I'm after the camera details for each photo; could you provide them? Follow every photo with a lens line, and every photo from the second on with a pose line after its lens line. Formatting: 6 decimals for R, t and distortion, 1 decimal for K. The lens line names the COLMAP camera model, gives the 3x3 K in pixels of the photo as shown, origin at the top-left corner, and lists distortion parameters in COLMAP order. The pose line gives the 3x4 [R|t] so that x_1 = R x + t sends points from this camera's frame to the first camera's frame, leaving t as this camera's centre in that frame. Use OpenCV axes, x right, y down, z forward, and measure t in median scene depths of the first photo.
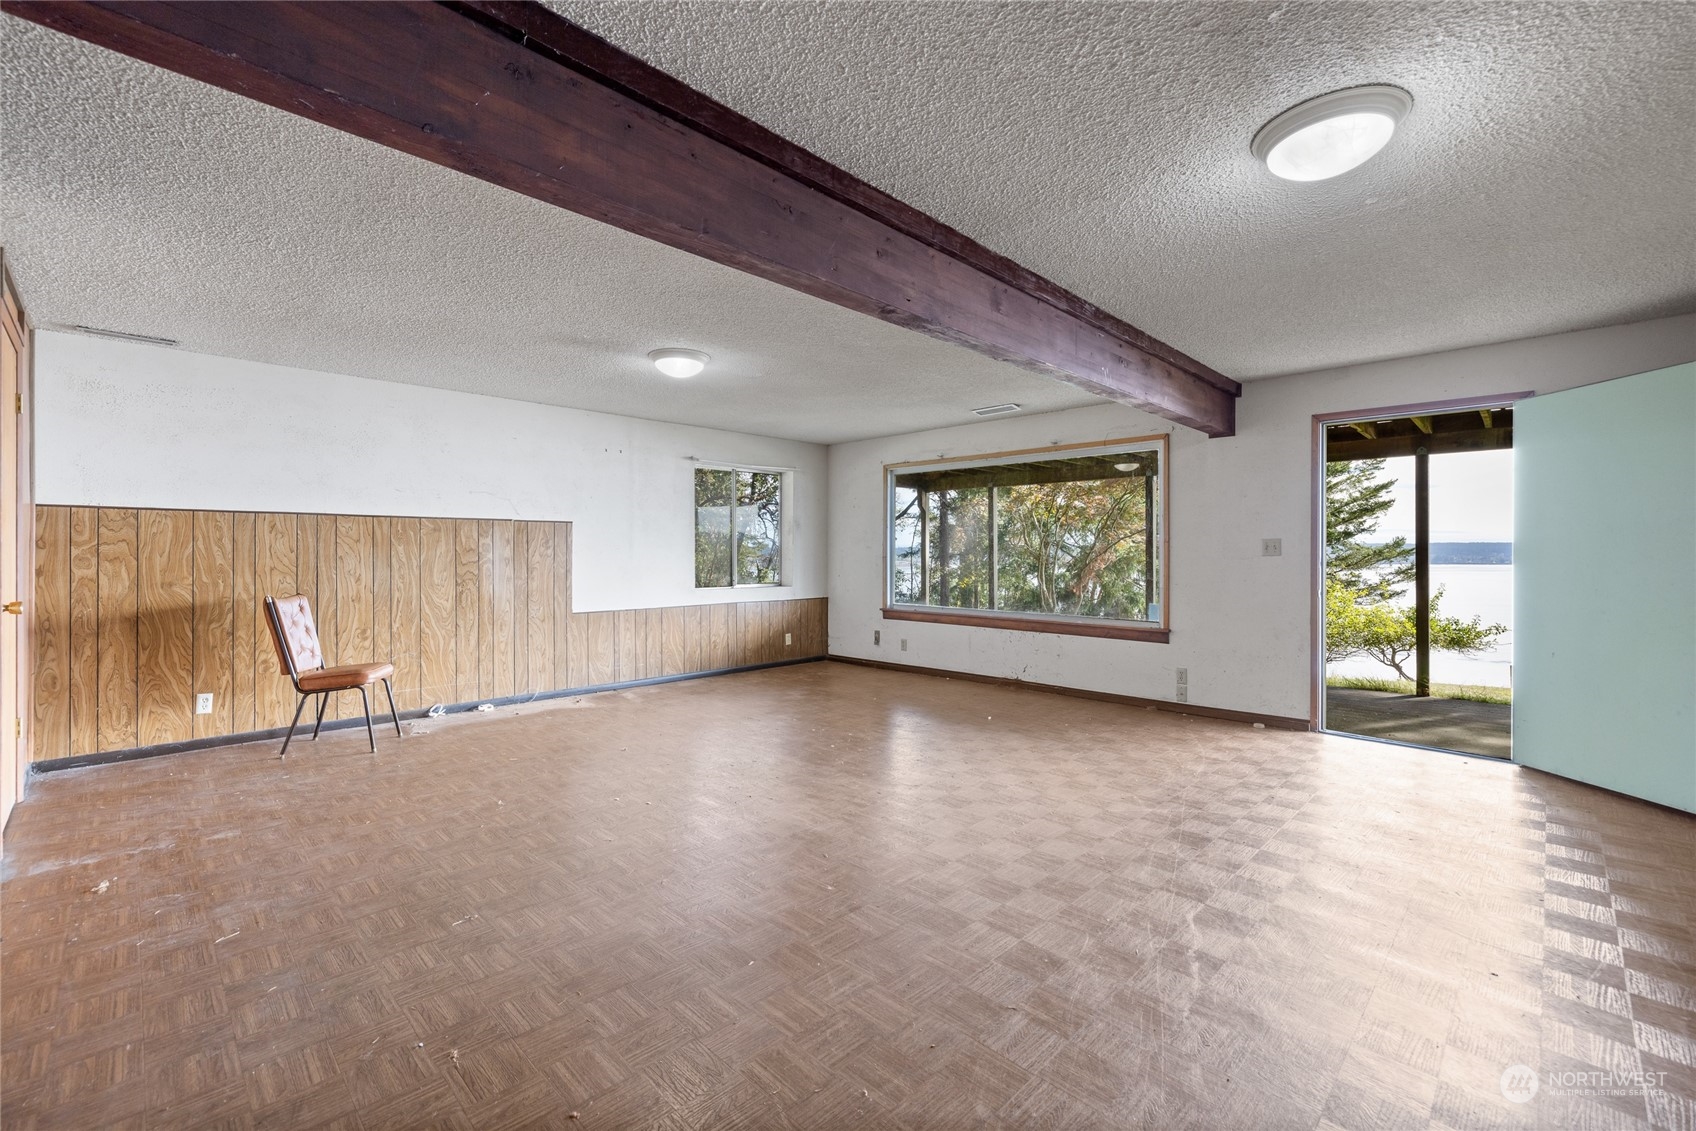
lens RADIAL K [[695.5, 0, 842.1], [0, 695.5, 550.4], [0, 0, 1]] dist [-0.001807, 0.000076]
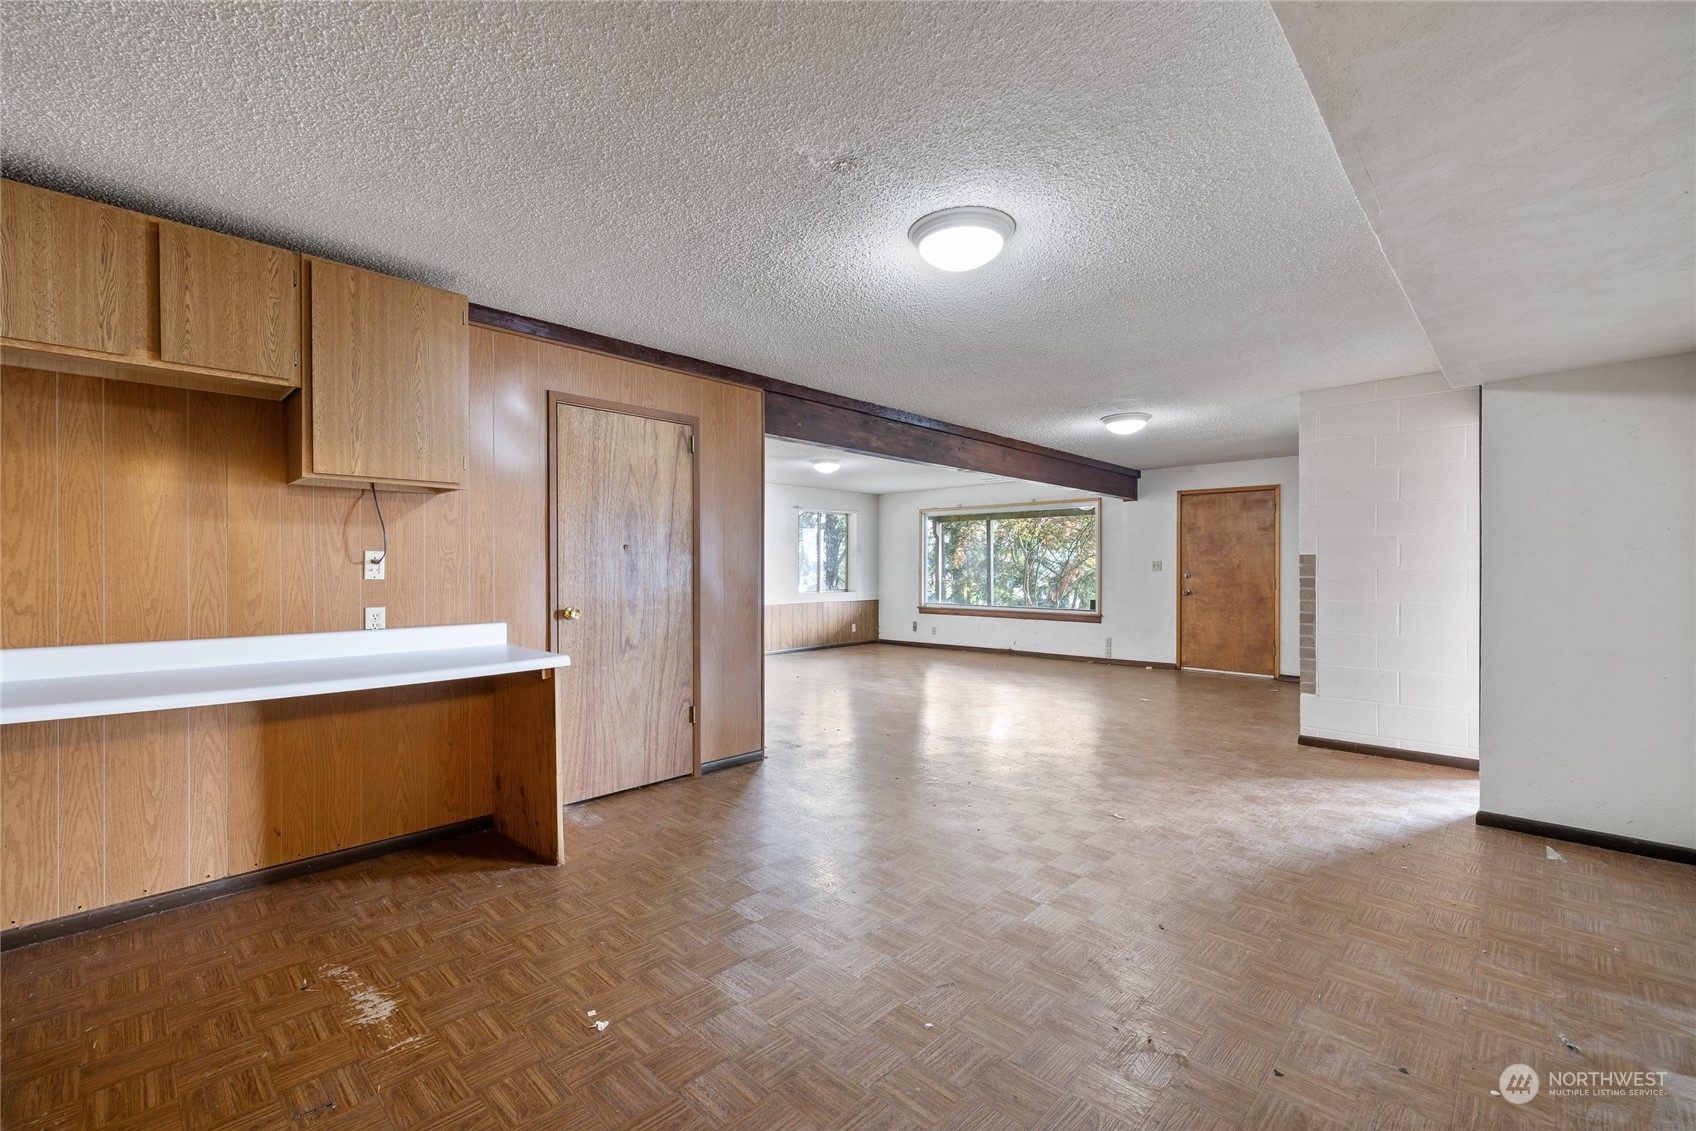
lens RADIAL K [[719.6, 0, 842.5], [0, 719.6, 570.2], [0, 0, 1]] dist [0.000272, 0.000744]
pose [[0.999598, -0.002476, 0.028254, -0.143792], [0.002288, 0.999975, 0.006708, -0.004230], [-0.028270, -0.006641, 0.999578, -0.512761]]
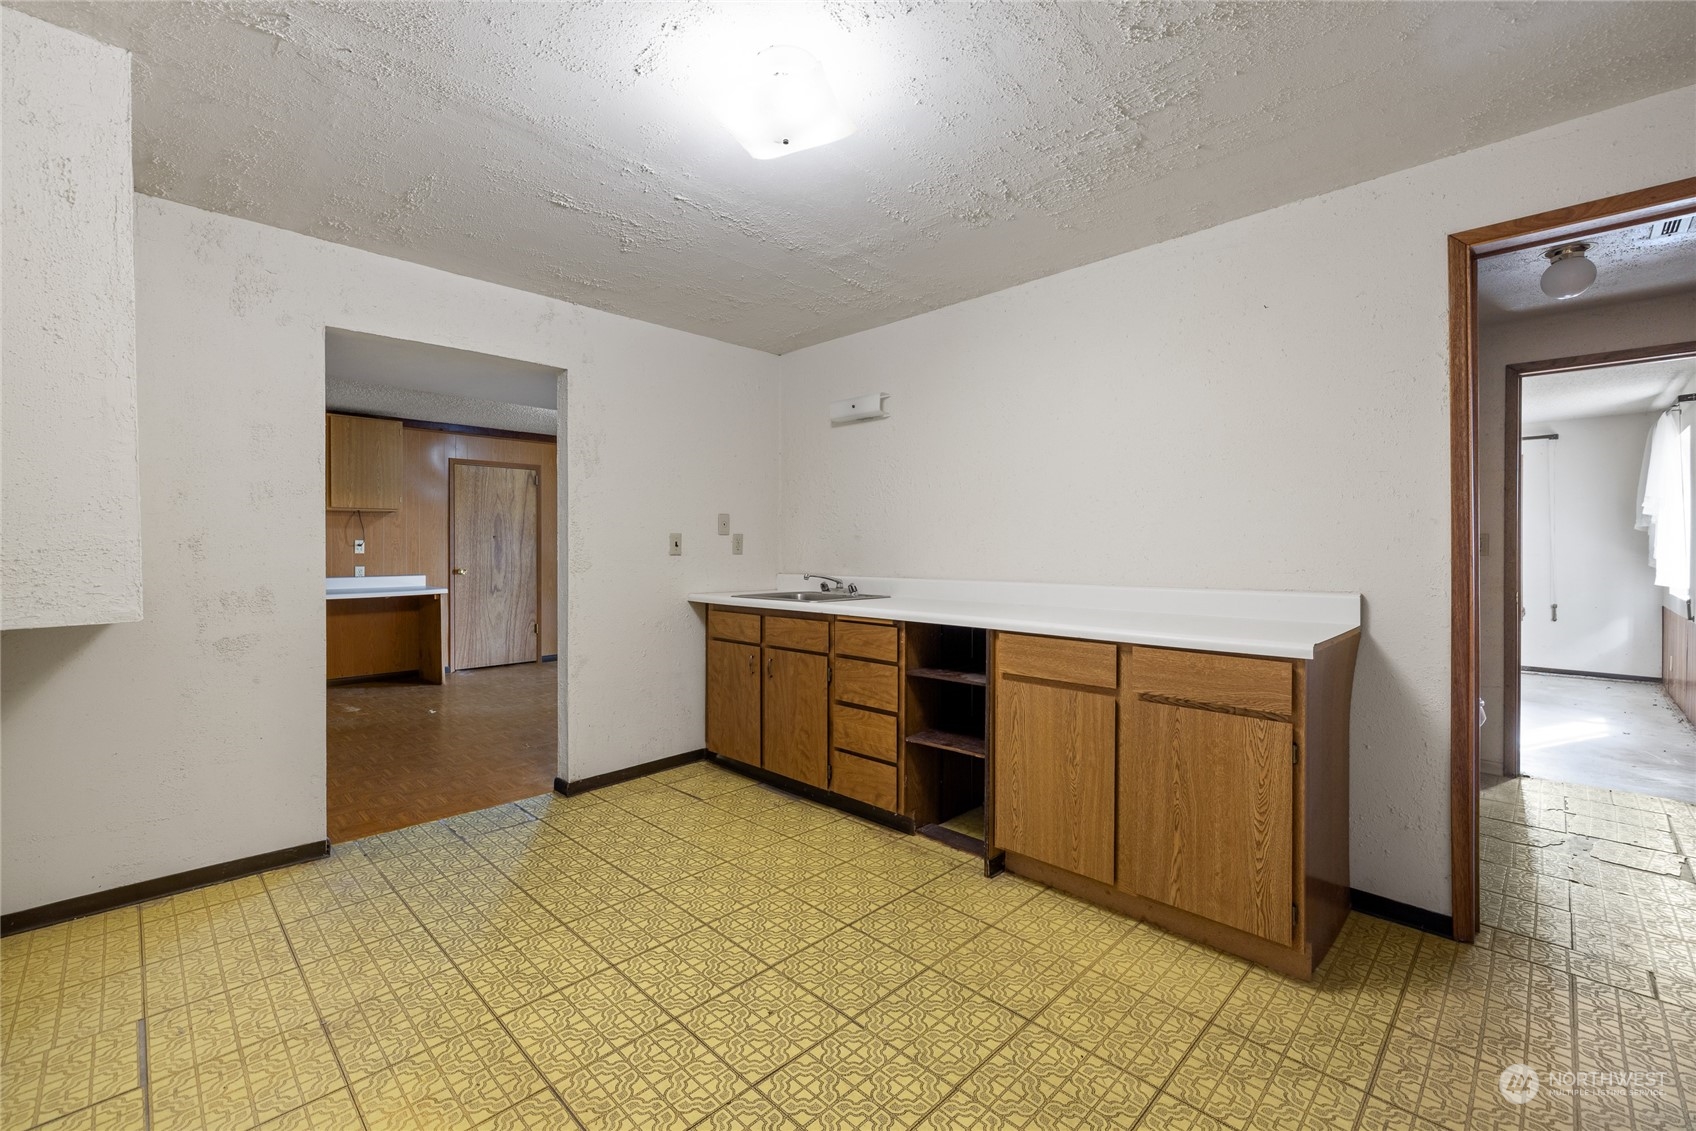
lens RADIAL K [[719.6, 0, 844.0], [0, 719.6, 549.5], [0, 0, 1]] dist [0.000272, 0.000744]
pose [[0.999884, -0.001463, 0.015154, 0.180156], [0.001371, 0.999981, 0.006056, -0.006159], [-0.015162, -0.006035, 0.999867, -0.983616]]
